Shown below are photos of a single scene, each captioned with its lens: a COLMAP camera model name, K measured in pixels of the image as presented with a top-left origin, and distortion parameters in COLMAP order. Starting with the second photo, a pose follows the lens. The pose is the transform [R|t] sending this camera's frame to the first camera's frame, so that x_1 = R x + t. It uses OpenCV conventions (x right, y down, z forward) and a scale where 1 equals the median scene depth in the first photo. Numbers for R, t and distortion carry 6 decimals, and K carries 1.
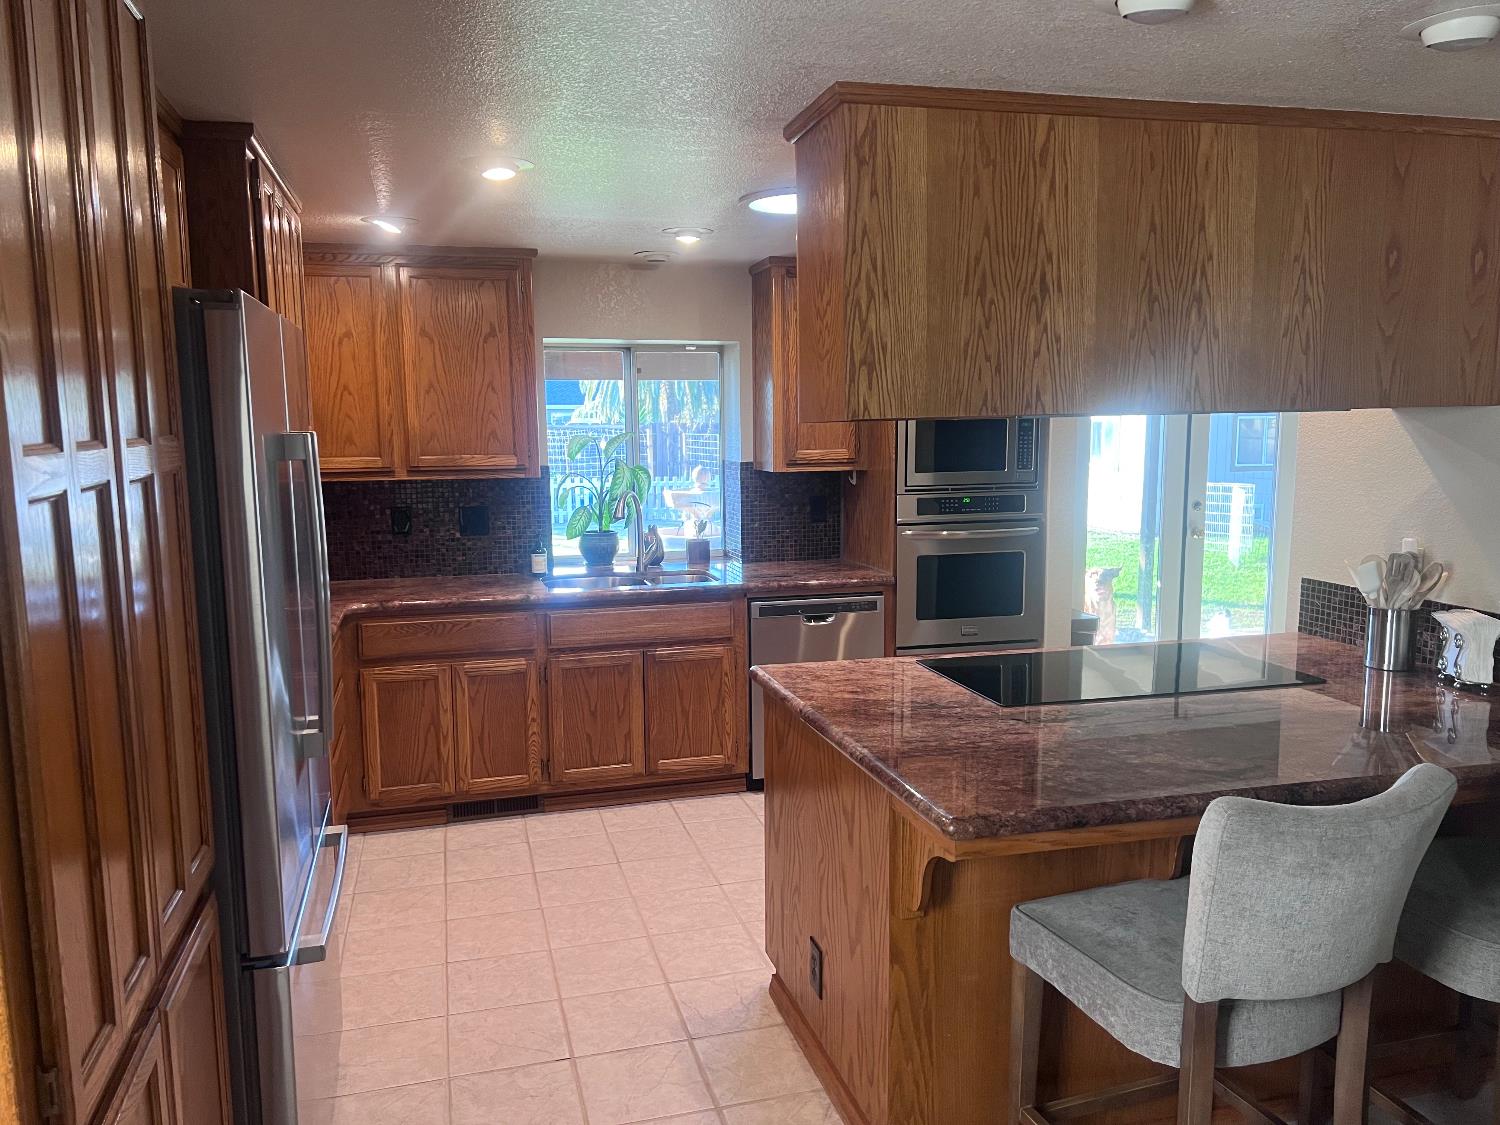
lens RADIAL K [[1130.1, 0, 738.0], [0, 1130.1, 564.7], [0, 0, 1]] dist [0.069666, -0.087923]
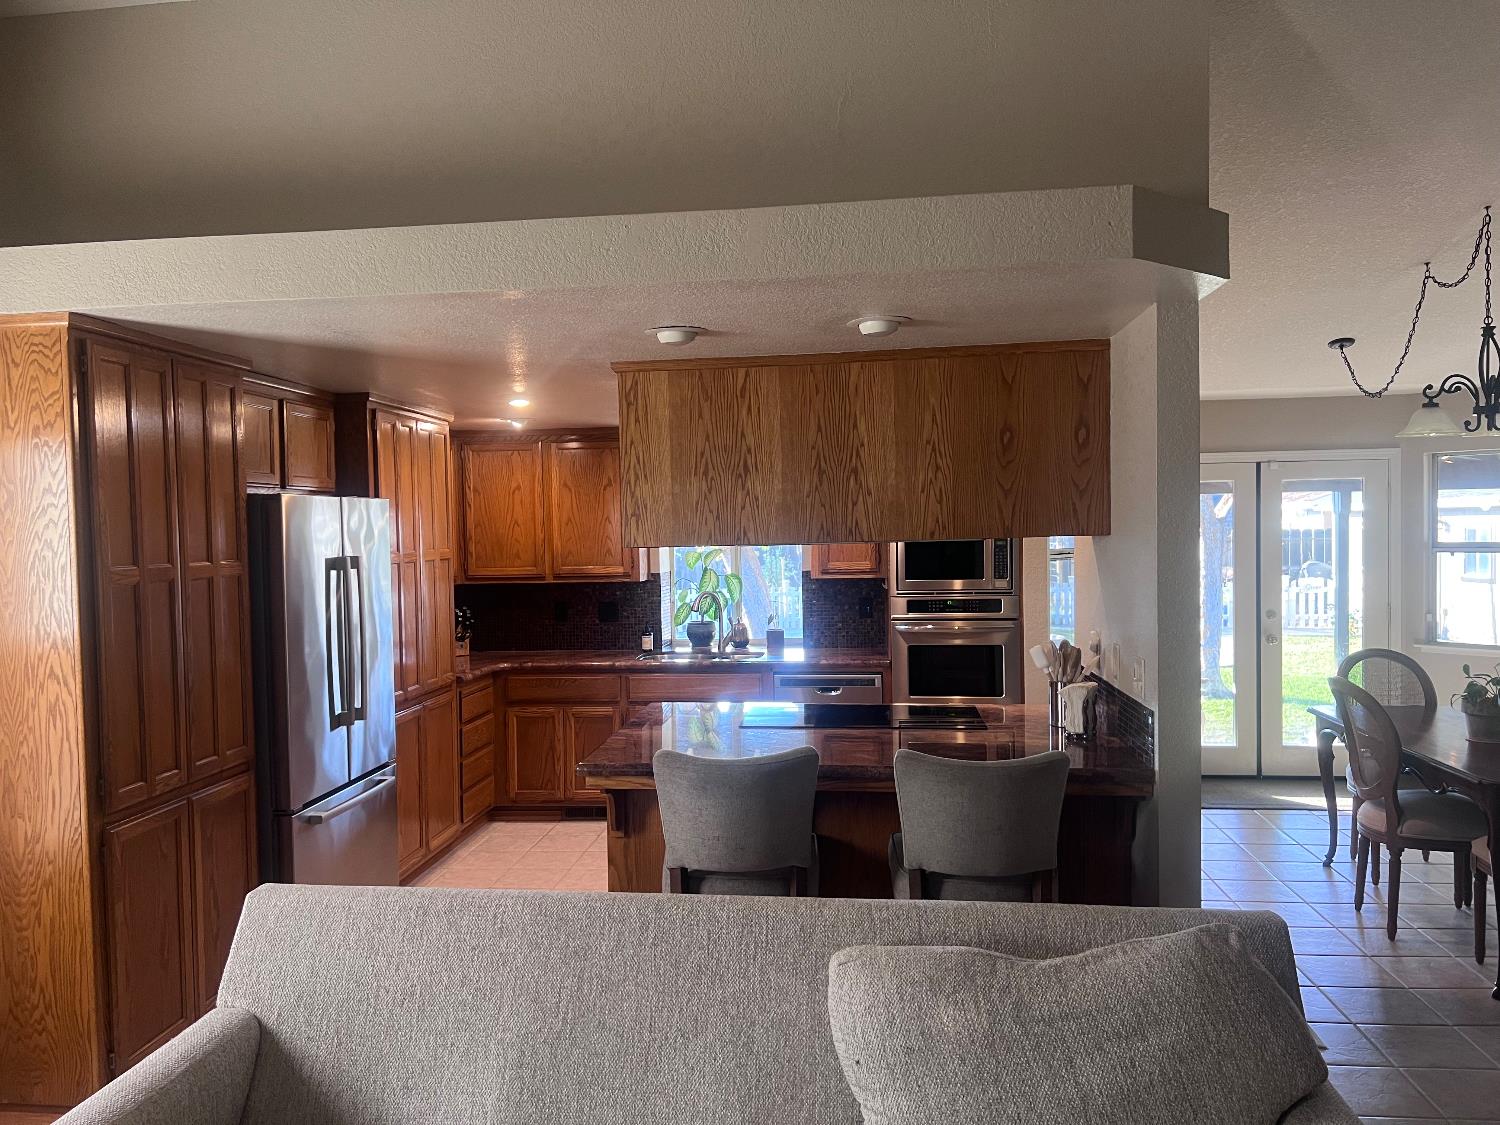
lens RADIAL K [[1130.1, 0, 734.8], [0, 1130.1, 555.6], [0, 0, 1]] dist [0.069666, -0.087923]
pose [[0.929752, -0.000707, -0.368187, 0.812920], [-0.036631, 0.994859, -0.094410, 0.035912], [0.366361, 0.101265, 0.924946, -0.483773]]
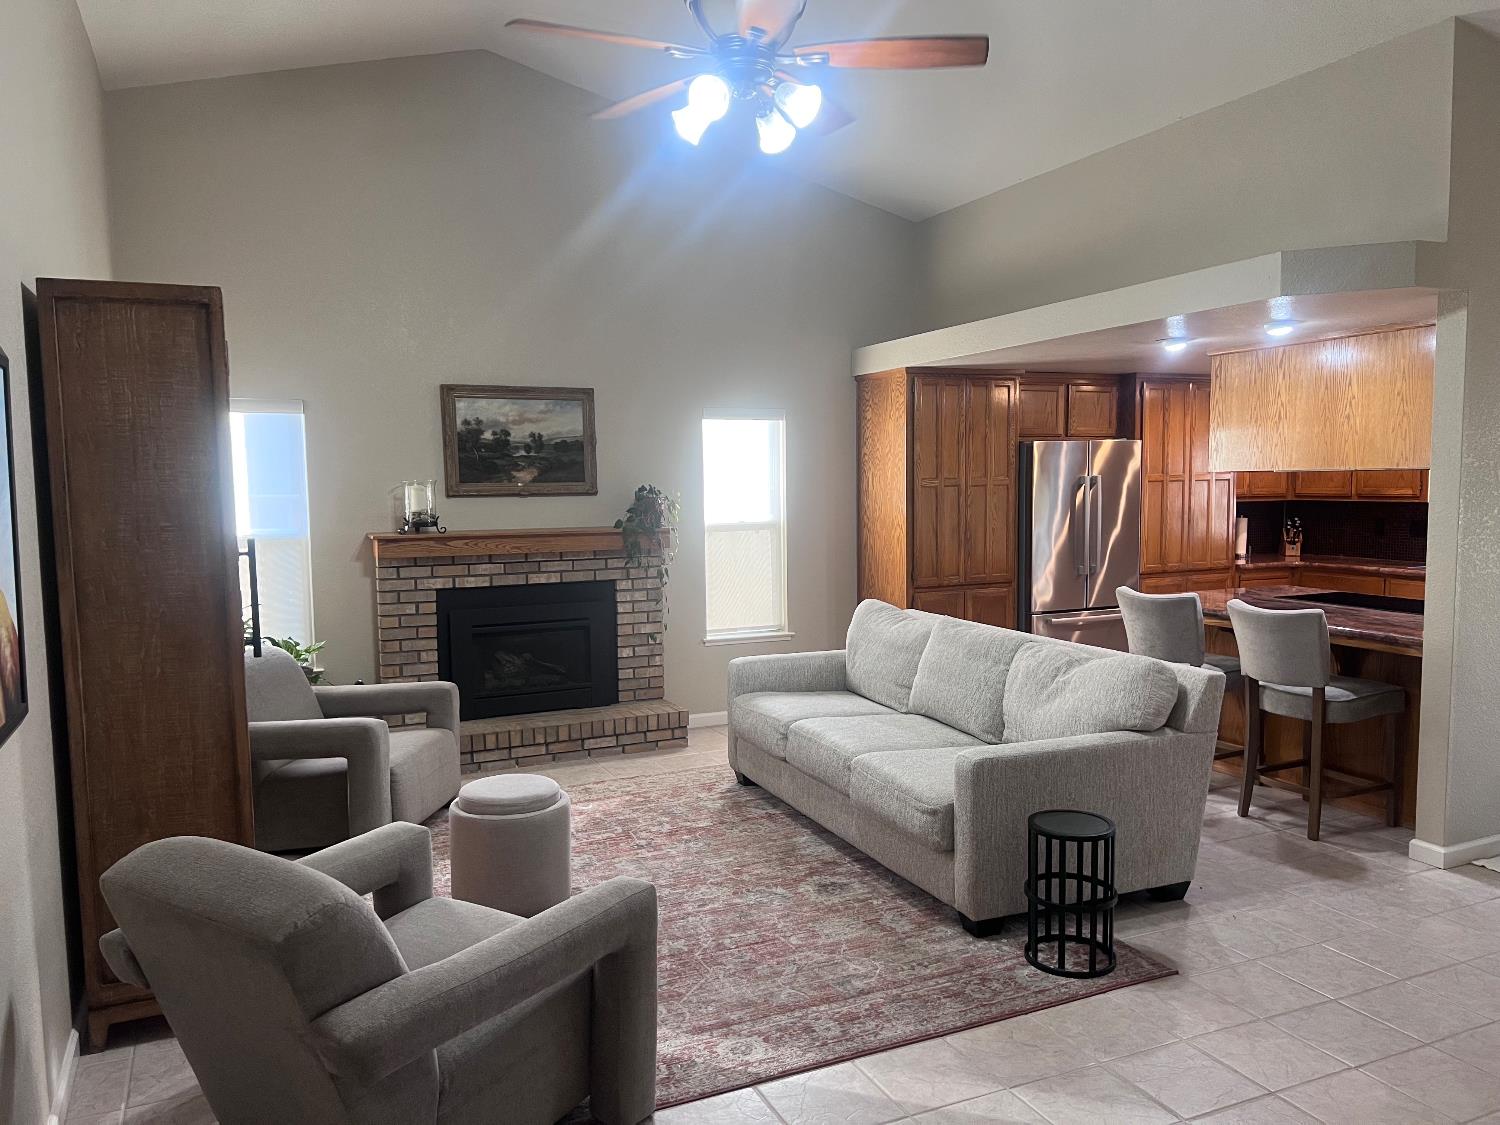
lens RADIAL K [[1130.1, 0, 754.0], [0, 1130.1, 564.9], [0, 0, 1]] dist [0.069666, -0.087923]
pose [[0.167116, 0.086563, -0.982130, 2.321980], [-0.117274, 0.990812, 0.067373, 0.026785], [0.978938, 0.103919, 0.175732, -0.433244]]
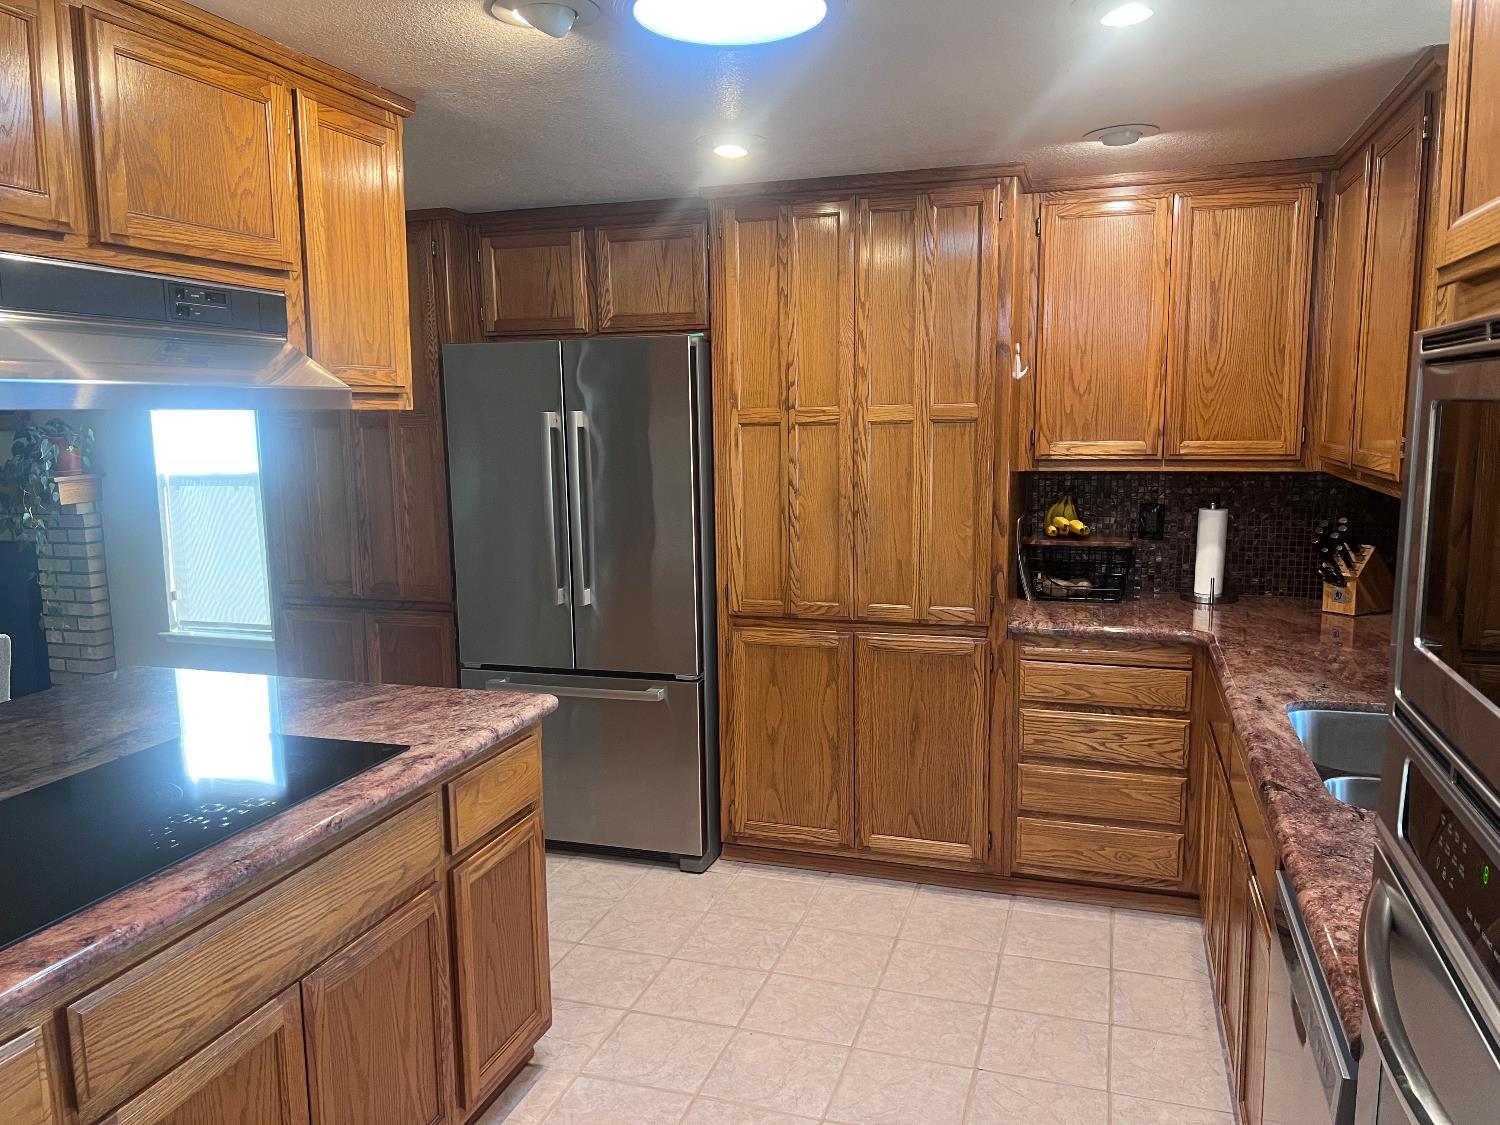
lens RADIAL K [[1130.1, 0, 735.6], [0, 1130.1, 571.8], [0, 0, 1]] dist [0.069666, -0.087923]
pose [[-0.551052, 0.138984, -0.822815, 0.738838], [-0.087212, 0.971040, 0.222428, -0.239187], [0.829901, 0.194329, -0.522973, 1.814634]]
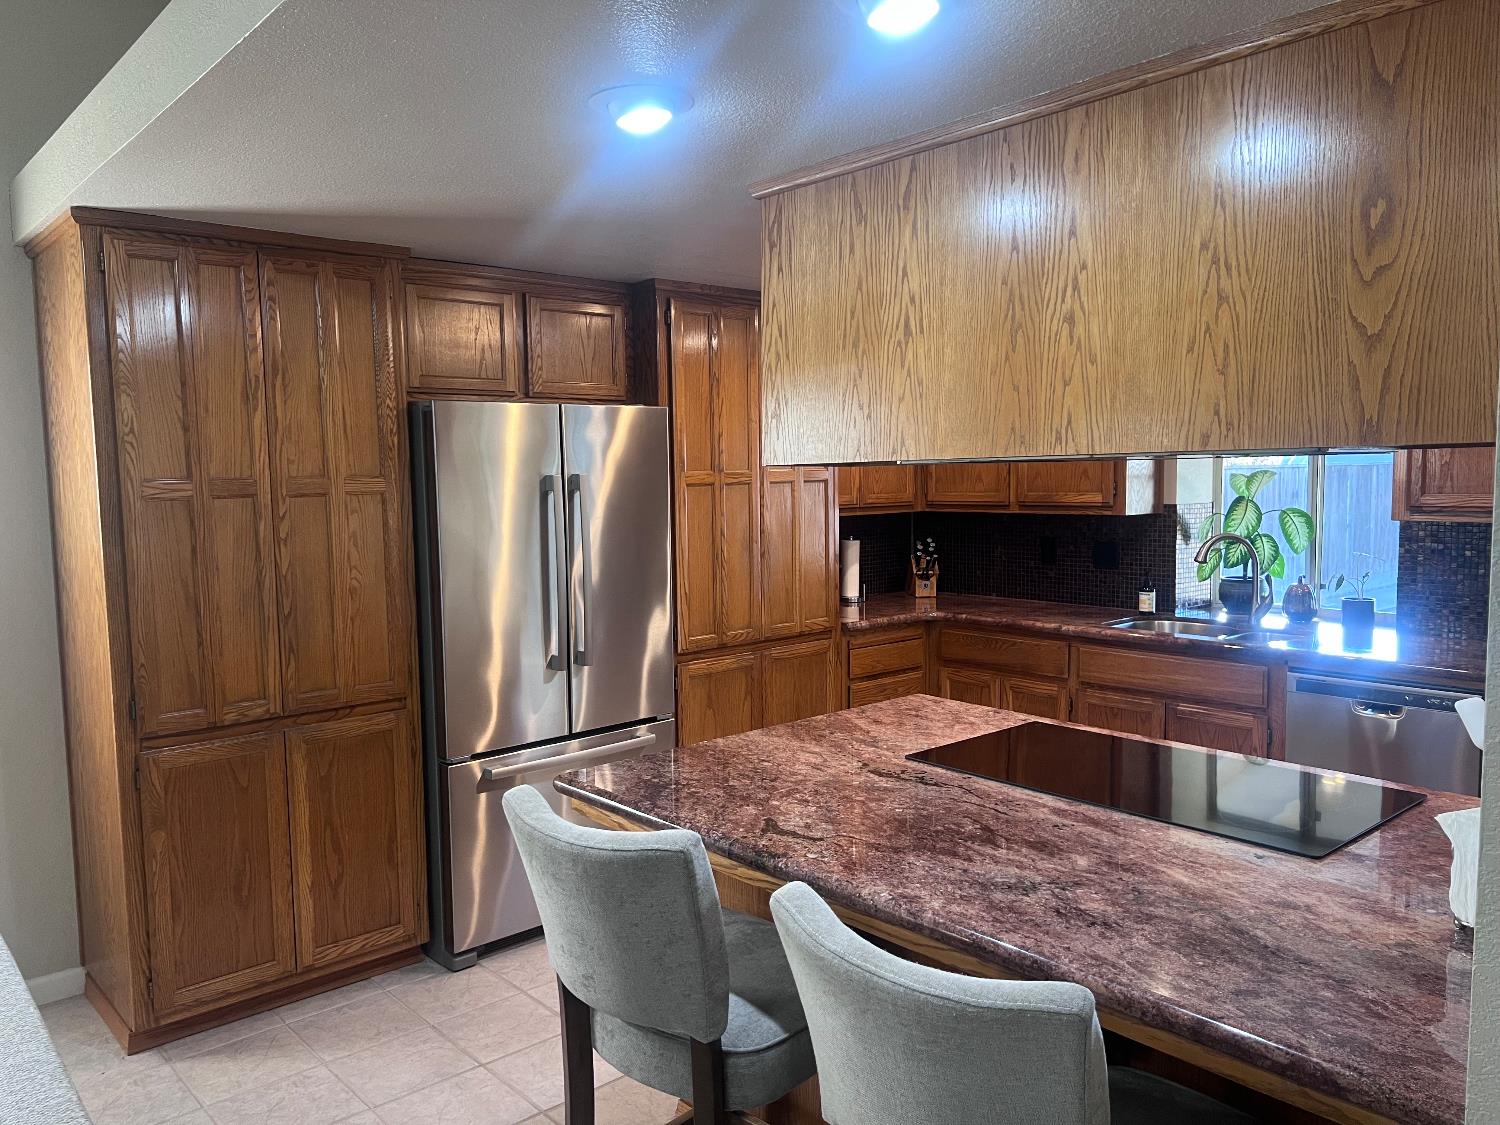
lens RADIAL K [[1130.1, 0, 738.0], [0, 1130.1, 569.0], [0, 0, 1]] dist [0.069666, -0.087923]
pose [[0.442221, 0.081461, -0.893199, 1.036201], [-0.103231, 0.993871, 0.039532, -0.060558], [0.890945, 0.074724, 0.447921, 0.425523]]
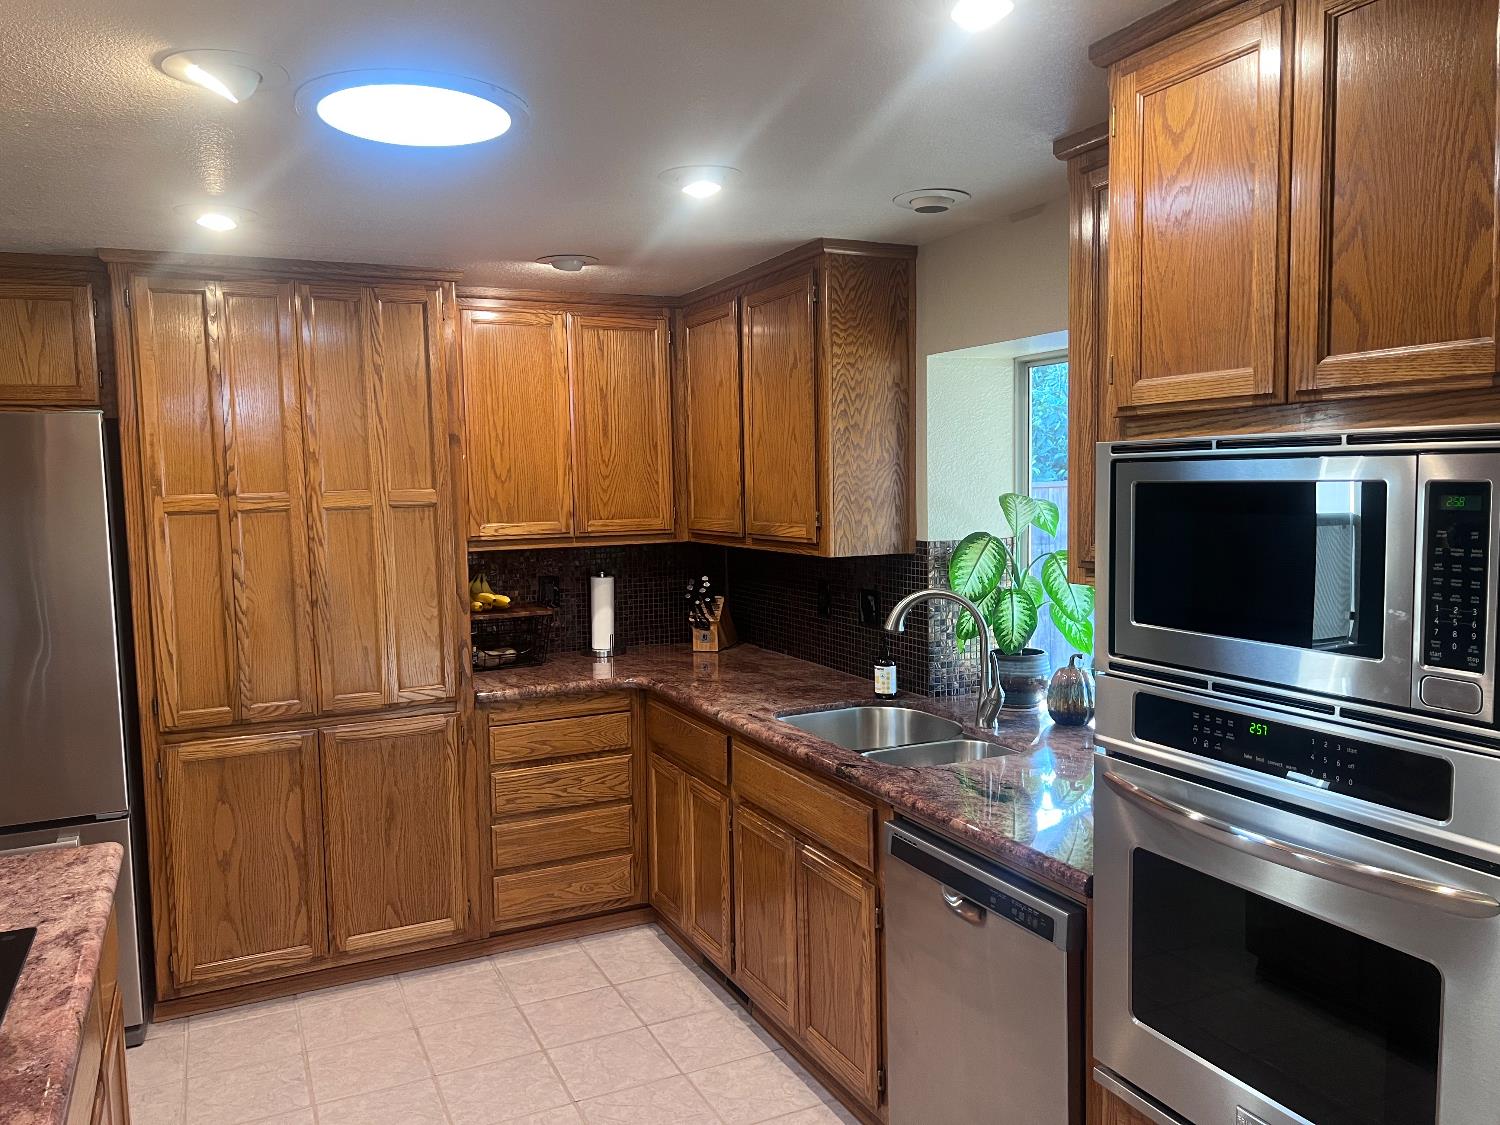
lens RADIAL K [[1130.1, 0, 755.7], [0, 1130.1, 569.5], [0, 0, 1]] dist [0.069666, -0.087923]
pose [[0.180249, 0.087579, -0.979714, 0.905448], [-0.107742, 0.991793, 0.068837, -0.201381], [0.977702, 0.093149, 0.188205, 1.459047]]
